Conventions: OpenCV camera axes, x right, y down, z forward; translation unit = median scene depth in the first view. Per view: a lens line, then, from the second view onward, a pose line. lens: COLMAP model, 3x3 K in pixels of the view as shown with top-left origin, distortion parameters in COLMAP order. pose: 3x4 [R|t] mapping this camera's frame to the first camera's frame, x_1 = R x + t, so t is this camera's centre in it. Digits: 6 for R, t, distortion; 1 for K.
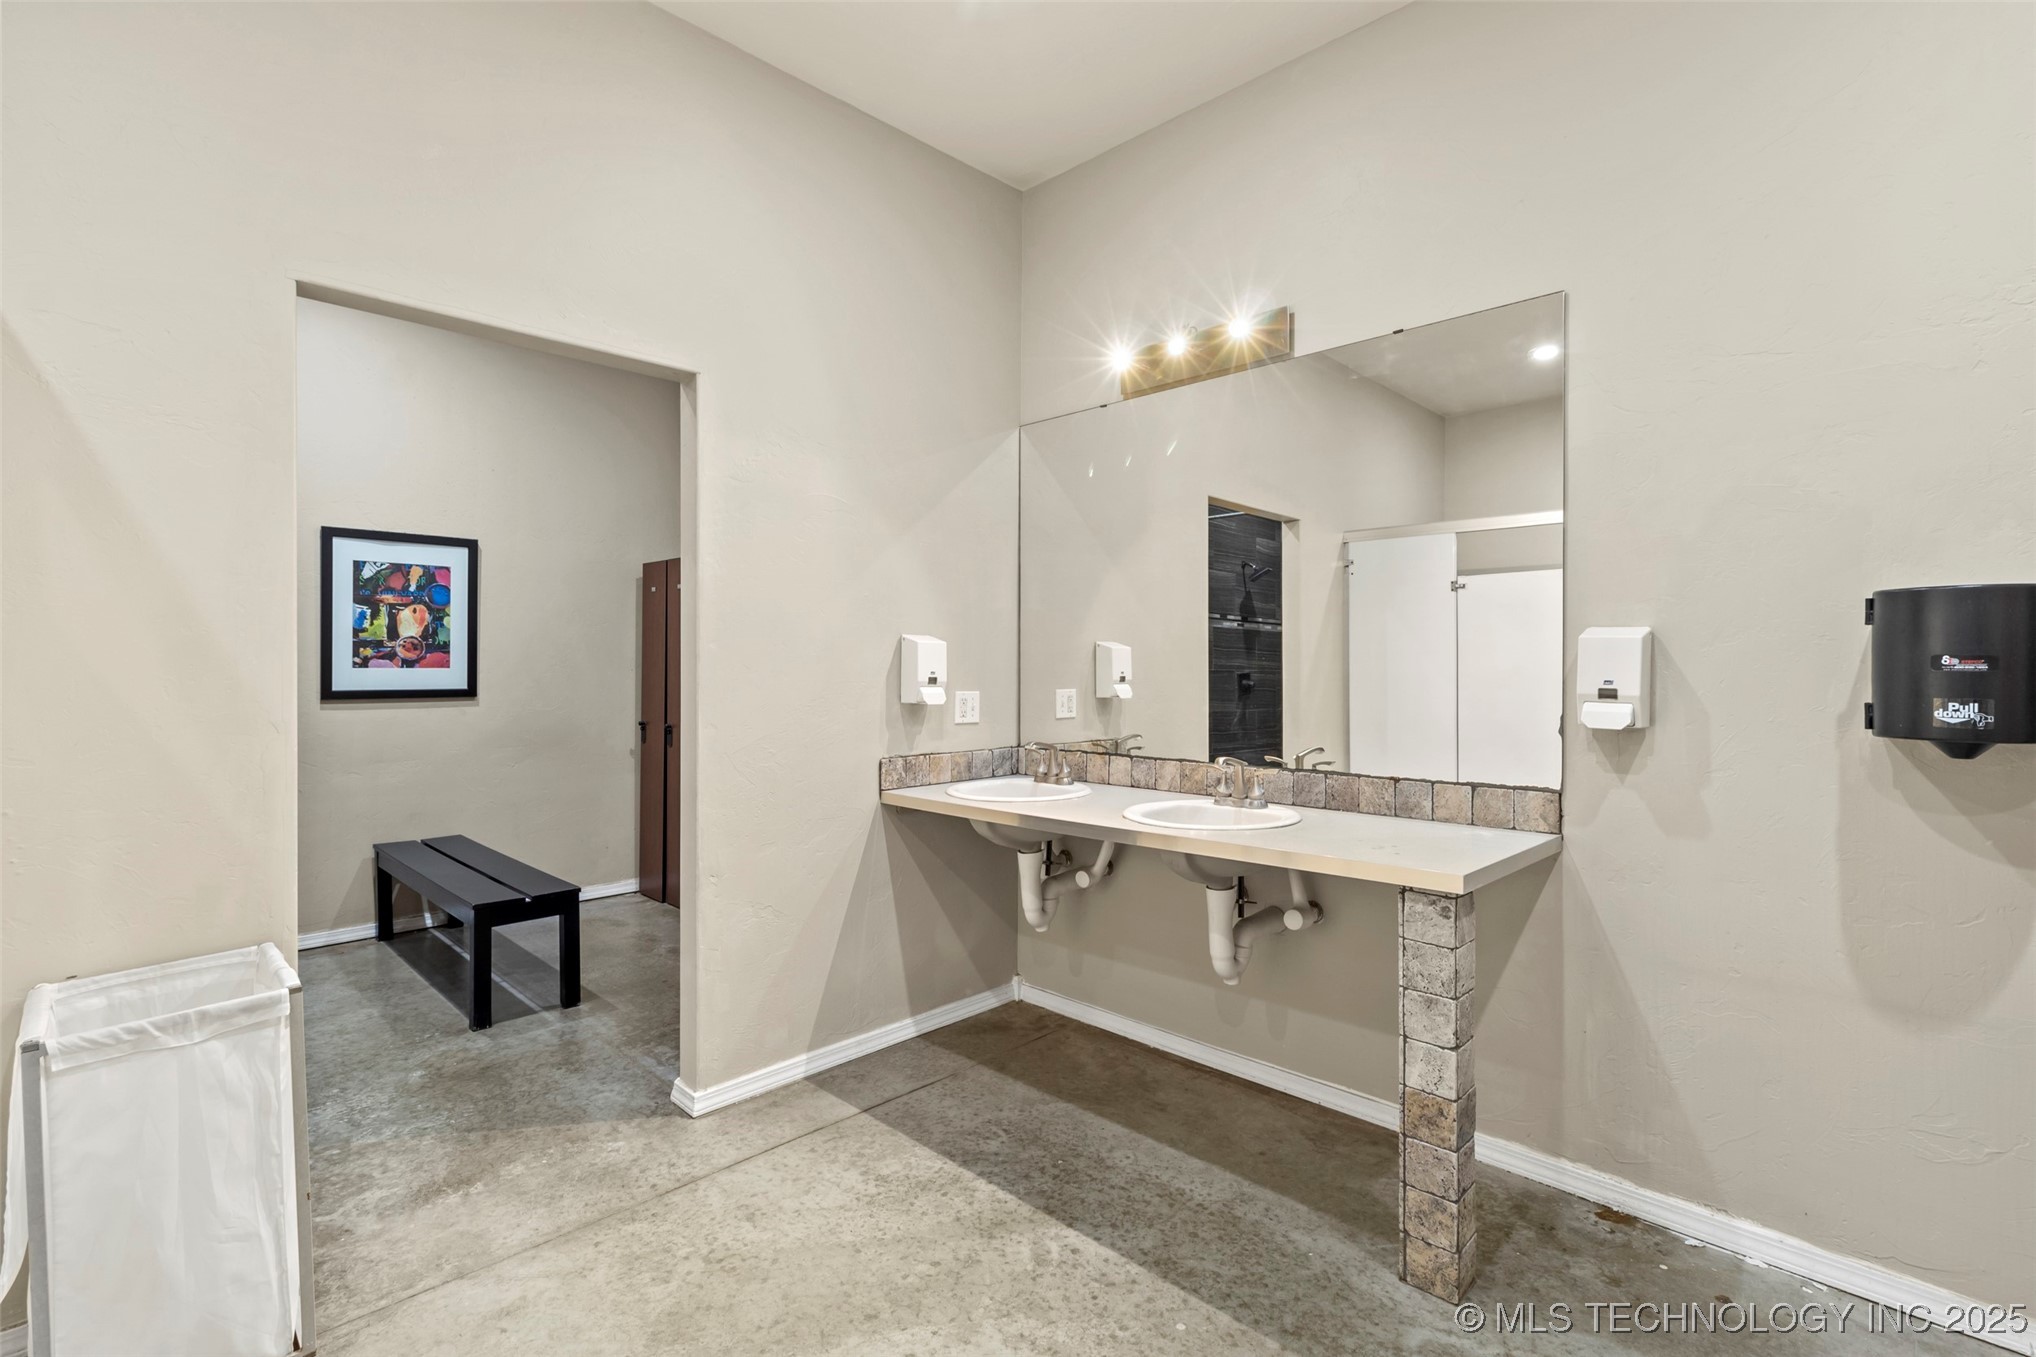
lens RADIAL K [[937.0, 0, 1018.8], [0, 937.0, 665.6], [0, 0, 1]] dist [0.002187, 0.000891]
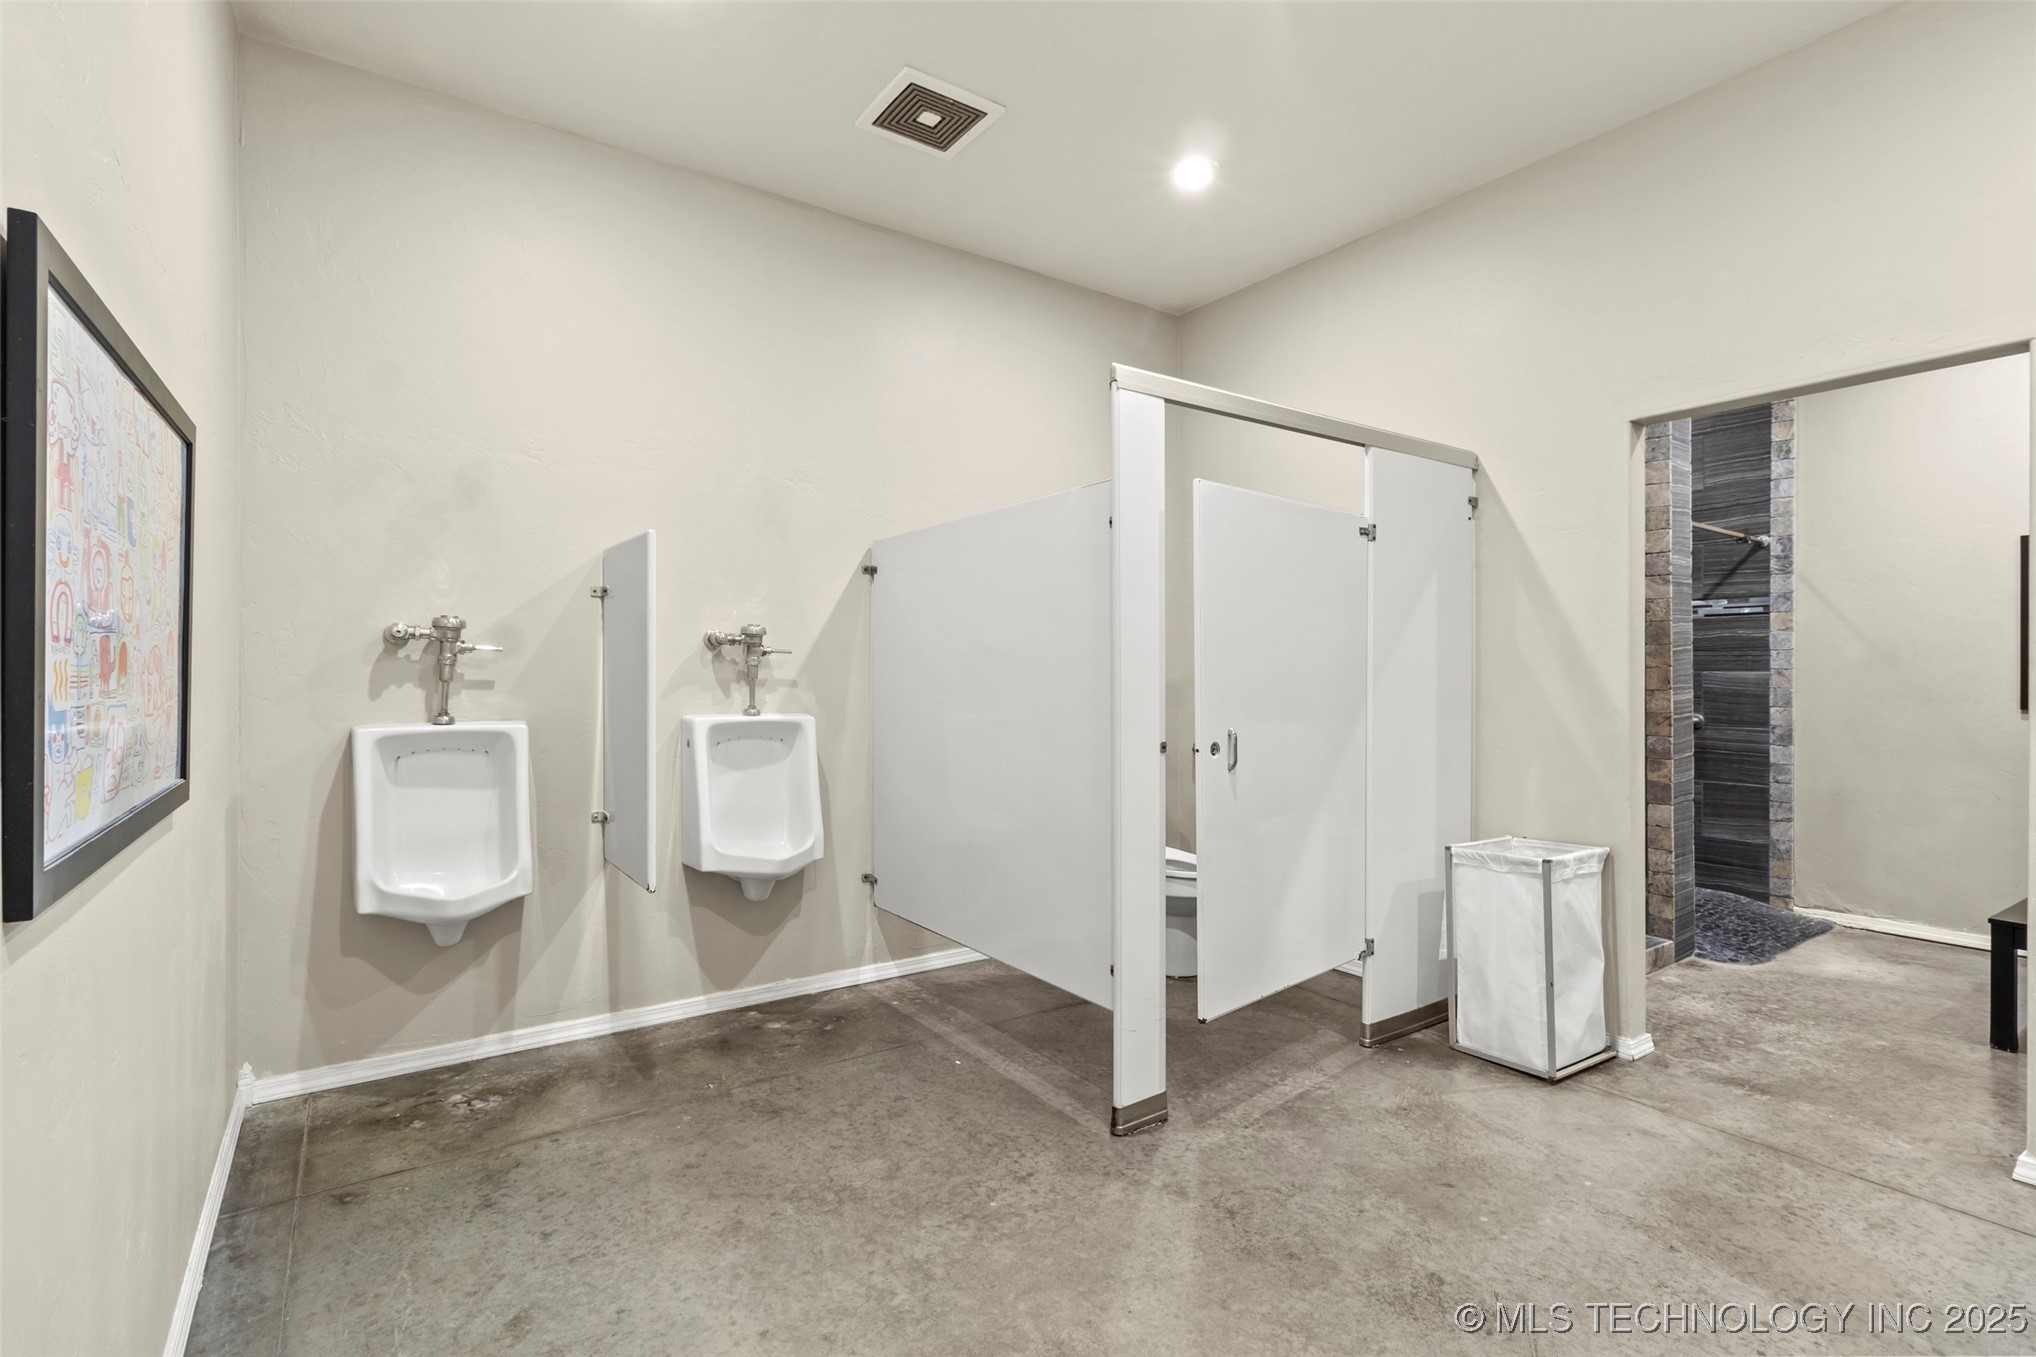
lens RADIAL K [[937.0, 0, 1015.8], [0, 937.0, 674.6], [0, 0, 1]] dist [0.002187, 0.000891]
pose [[-0.189174, 0.000003, -0.981944, 0.805401], [0.002252, 0.999997, -0.000431, 0.002199], [0.981941, -0.002293, -0.189173, 0.272740]]
